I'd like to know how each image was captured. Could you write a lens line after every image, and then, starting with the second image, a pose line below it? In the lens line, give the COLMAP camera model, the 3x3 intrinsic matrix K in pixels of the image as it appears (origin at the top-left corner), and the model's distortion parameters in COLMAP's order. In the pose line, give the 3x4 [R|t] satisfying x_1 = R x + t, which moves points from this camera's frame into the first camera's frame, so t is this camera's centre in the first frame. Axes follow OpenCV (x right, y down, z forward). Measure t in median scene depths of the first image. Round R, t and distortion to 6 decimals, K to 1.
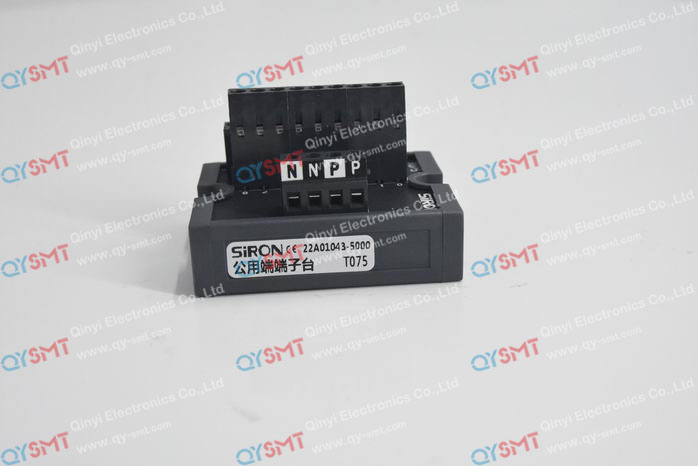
lens RADIAL K [[1458.0, 0, 349.0], [0, 1458.0, 233.0], [0, 0, 1]] dist [0.001660, -0.009281]
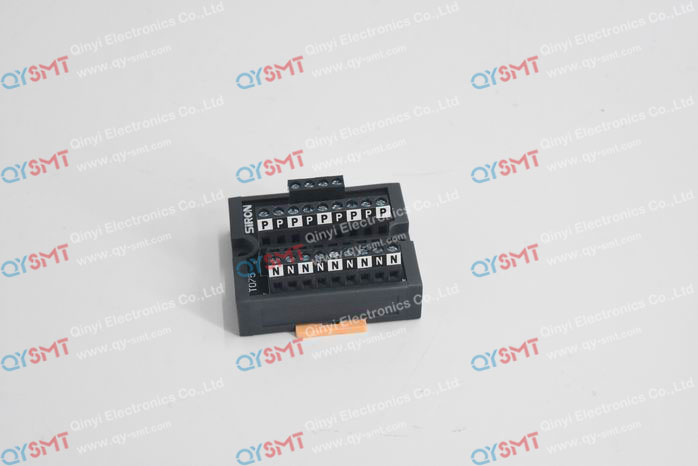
lens RADIAL K [[1458.1, 0, 349.0], [0, 1458.1, 233.0], [0, 0, 1]] dist [0.000090, 0.009376]
pose [[1.000000, 0.000007, -0.000001, 0.000002], [-0.000007, 1.000000, -0.000018, 0.257950], [0.000001, 0.000018, 1.000000, 0.000010]]
